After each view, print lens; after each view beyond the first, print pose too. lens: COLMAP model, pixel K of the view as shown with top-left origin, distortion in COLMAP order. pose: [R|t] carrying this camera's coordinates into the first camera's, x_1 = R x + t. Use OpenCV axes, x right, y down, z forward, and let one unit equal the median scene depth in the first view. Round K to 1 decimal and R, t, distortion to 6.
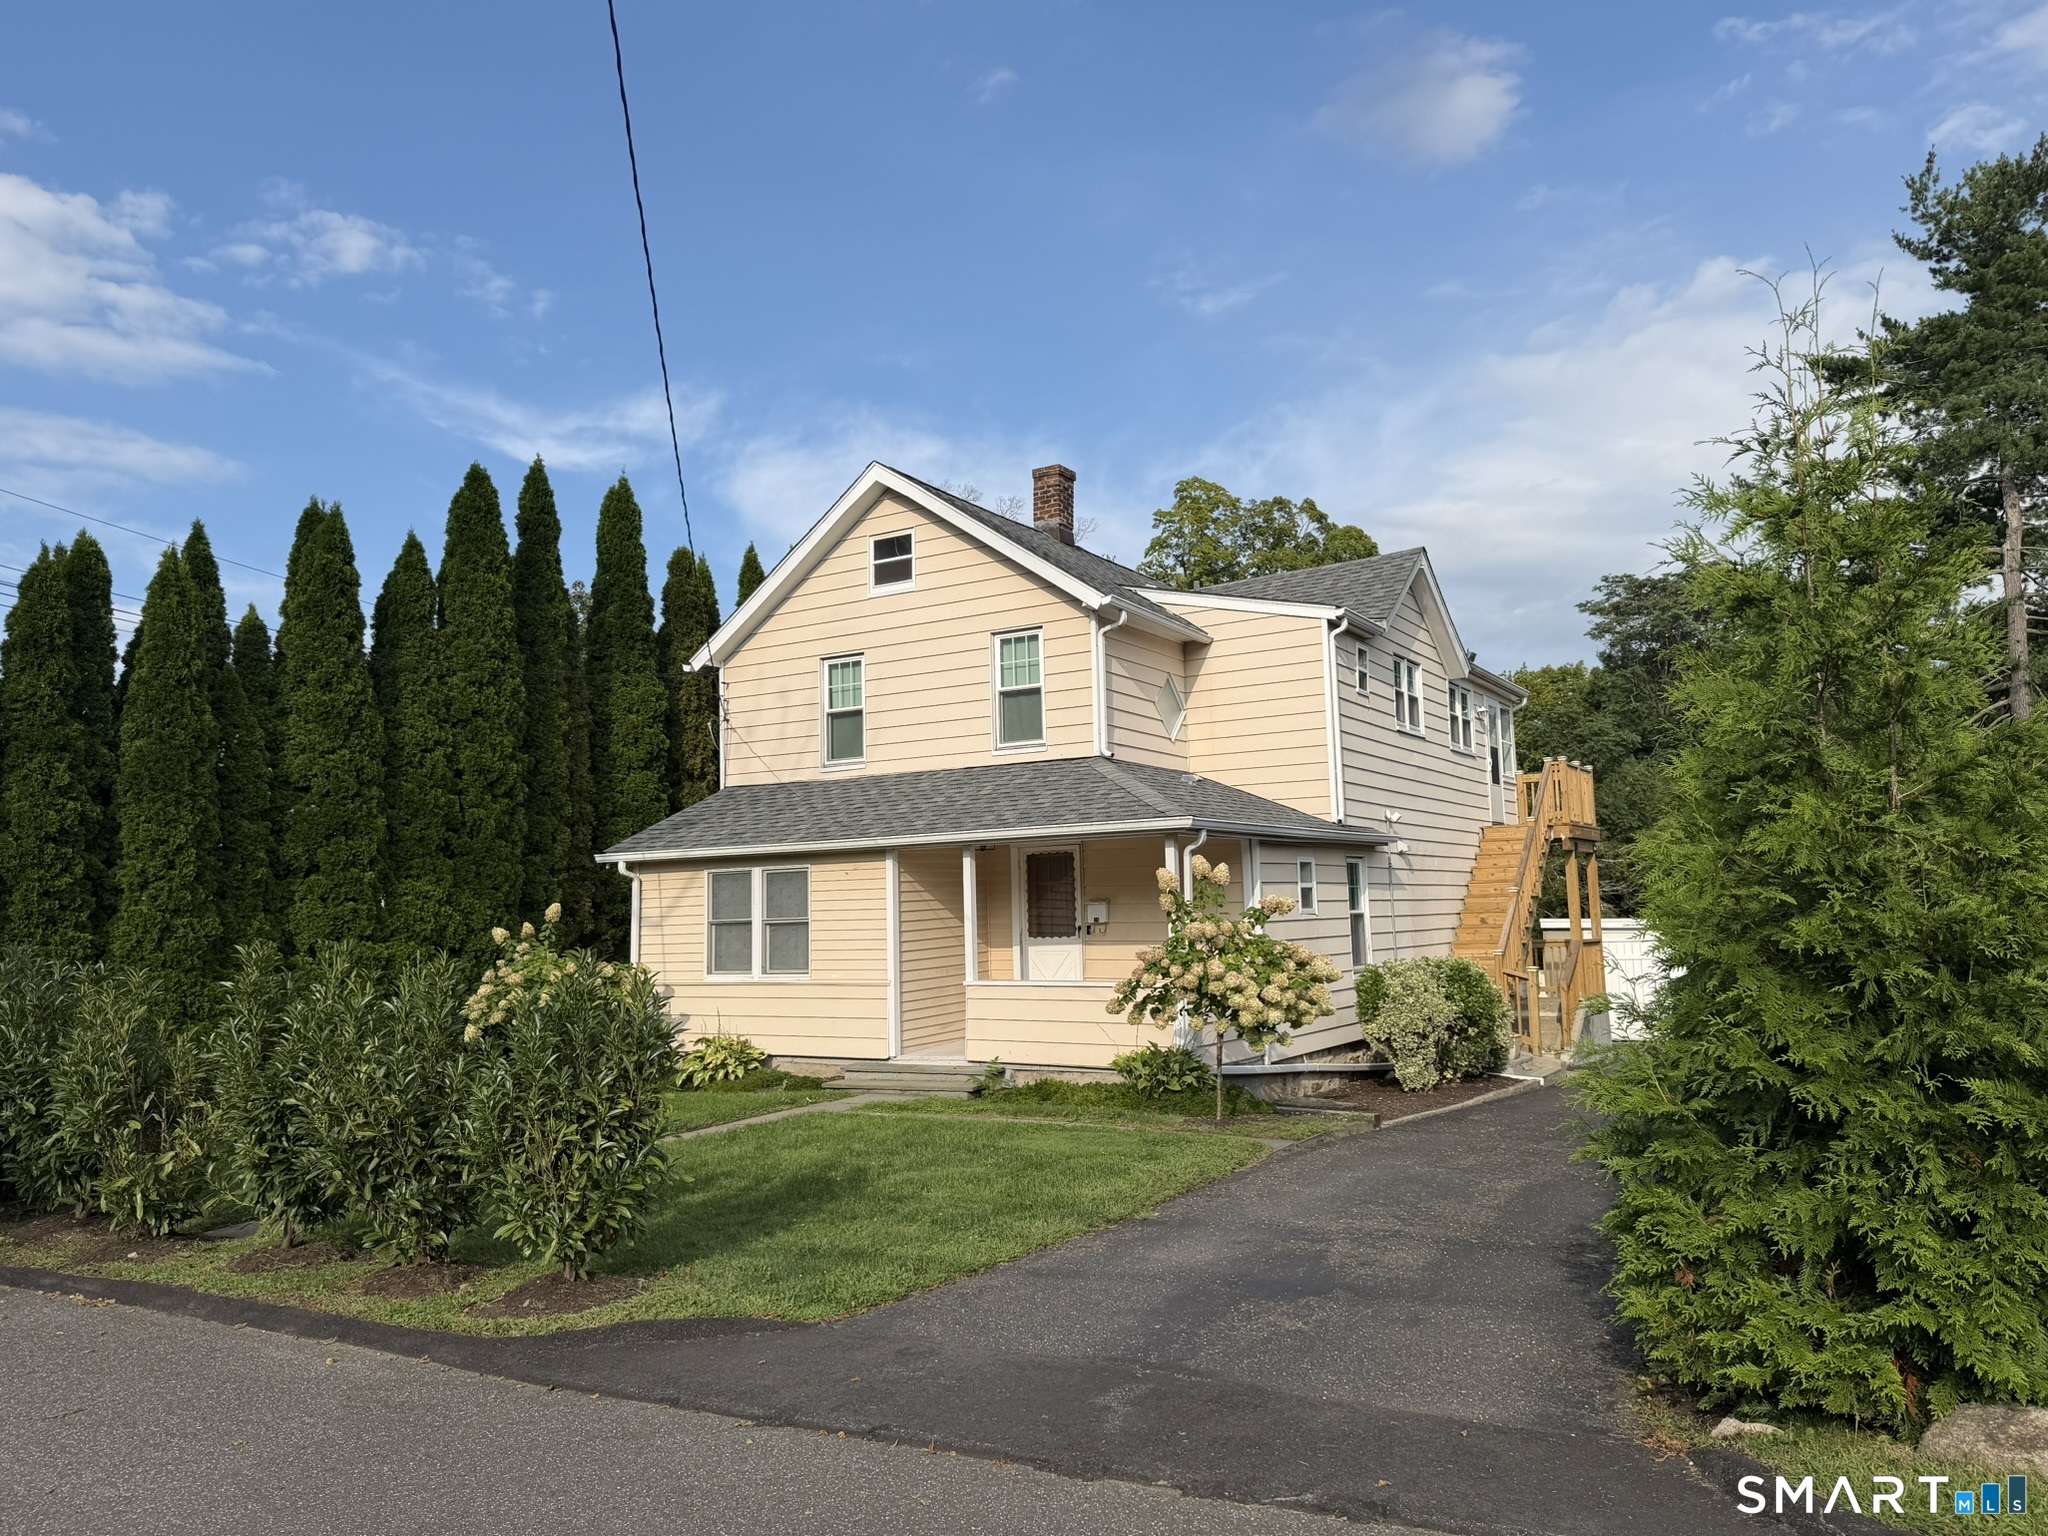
lens RADIAL K [[1434.4, 0, 1024.0], [0, 1434.4, 768.0], [0, 0, 1]] dist [0.042060, -0.001228]
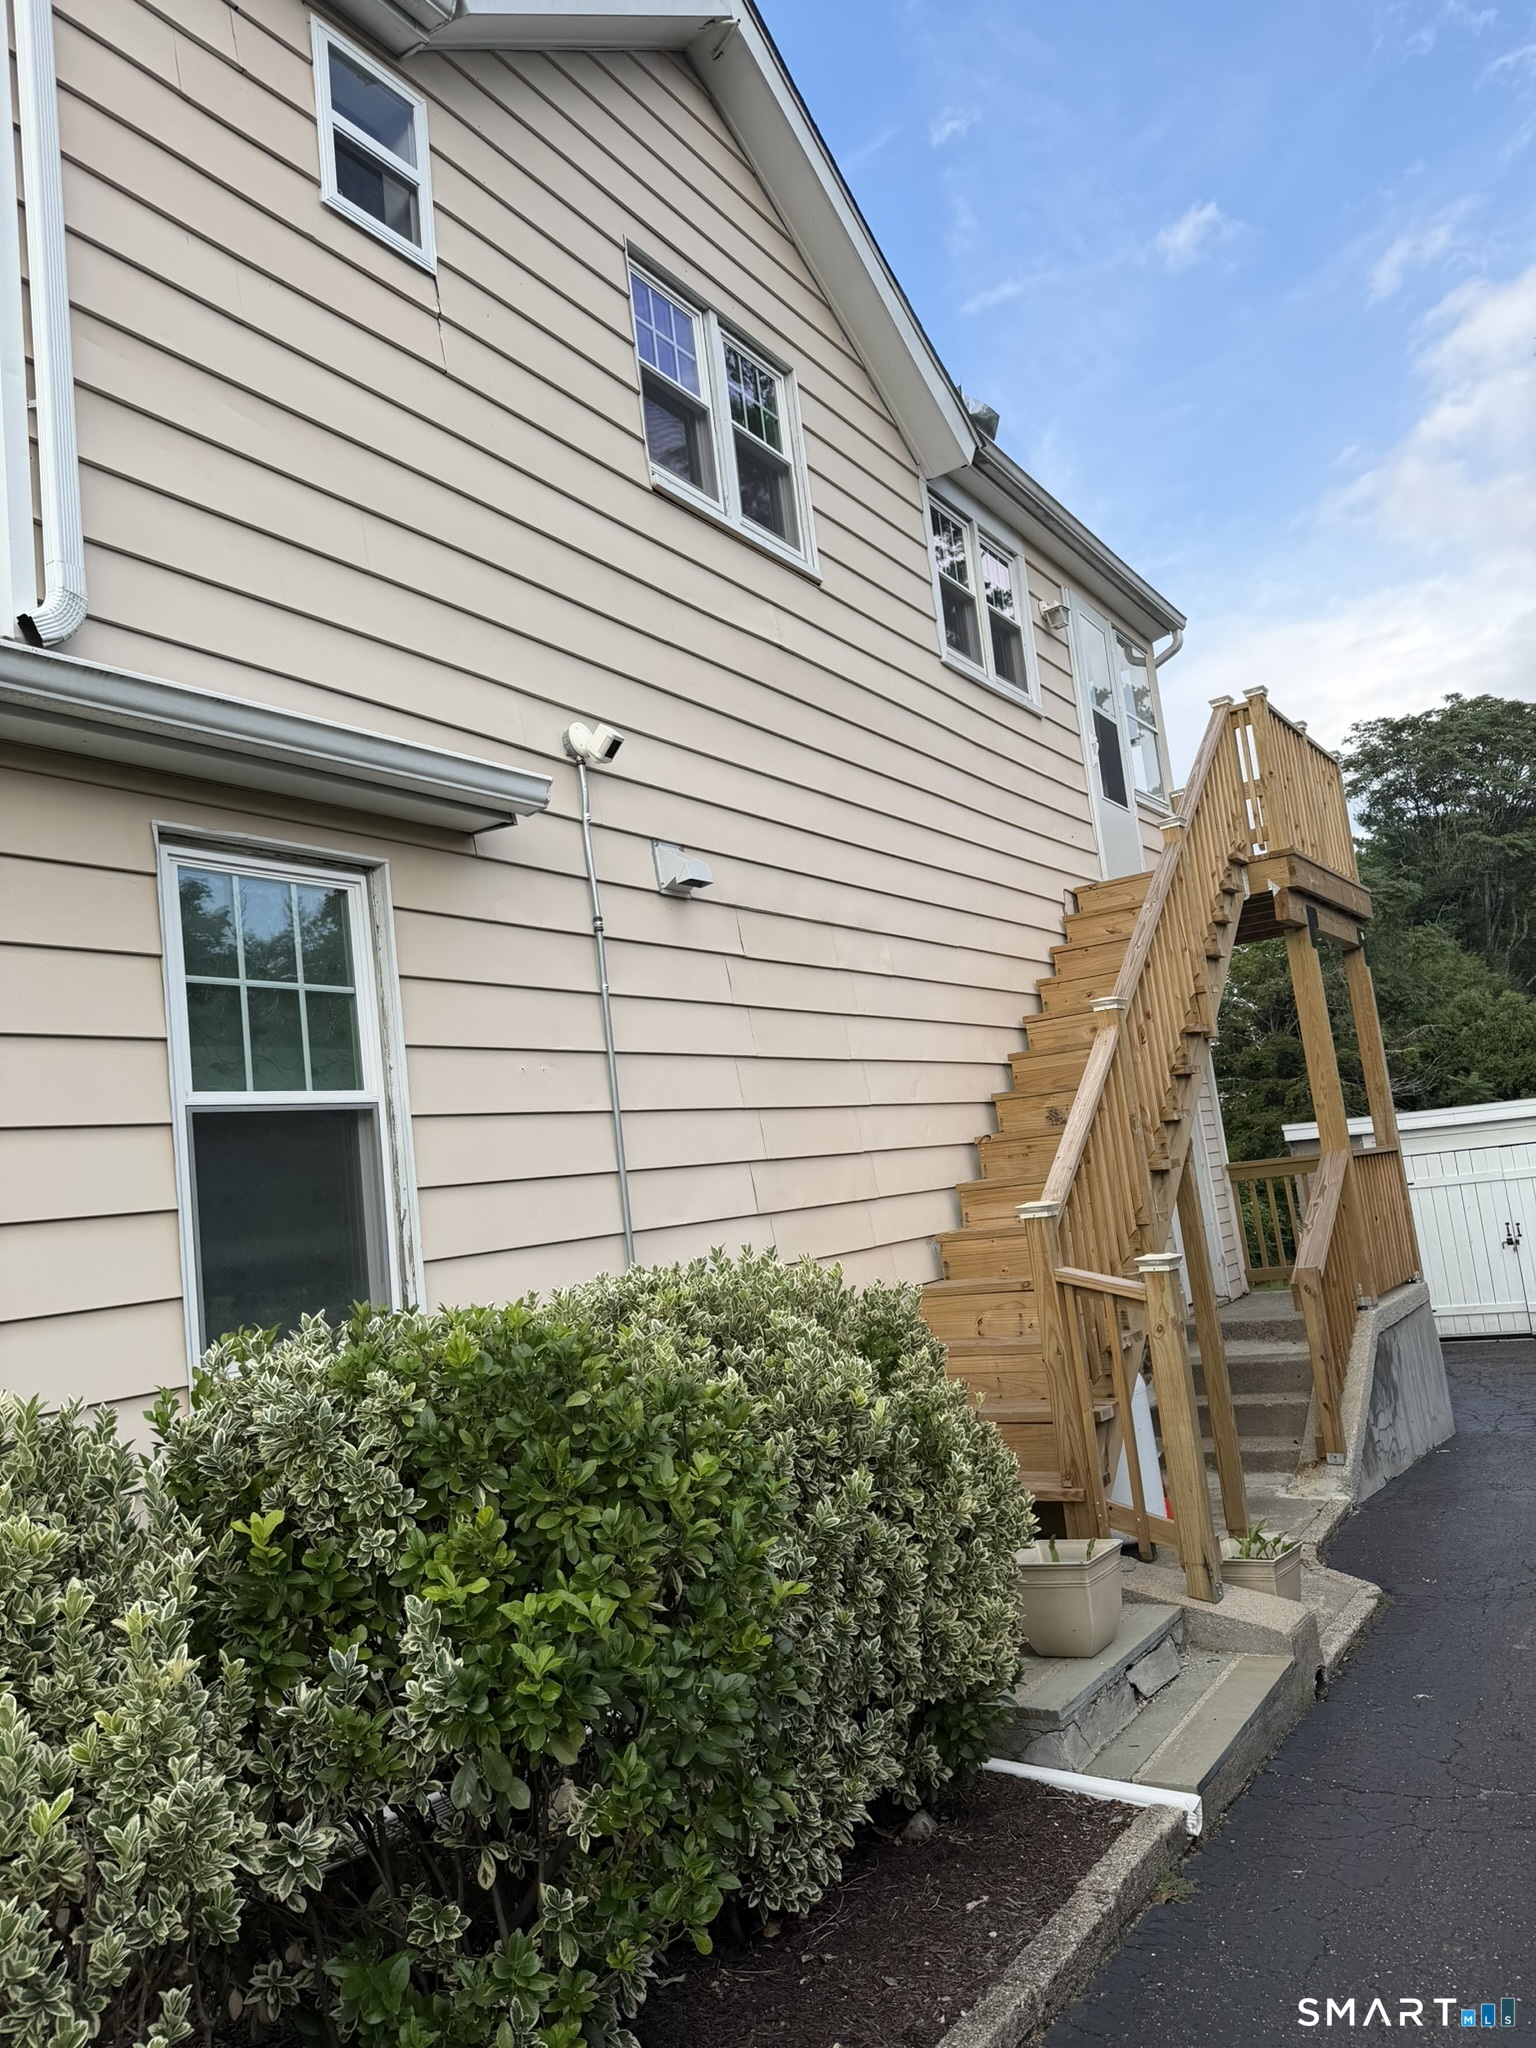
lens RADIAL K [[1448.6, 0, 768.0], [0, 1448.6, 1024.0], [0, 0, 1]] dist [-0.016395, -0.006832]
pose [[0.995470, -0.093106, -0.019280, 0.233634], [0.092809, 0.995559, -0.015758, 0.074997], [0.020662, 0.013897, 0.999690, 0.588630]]
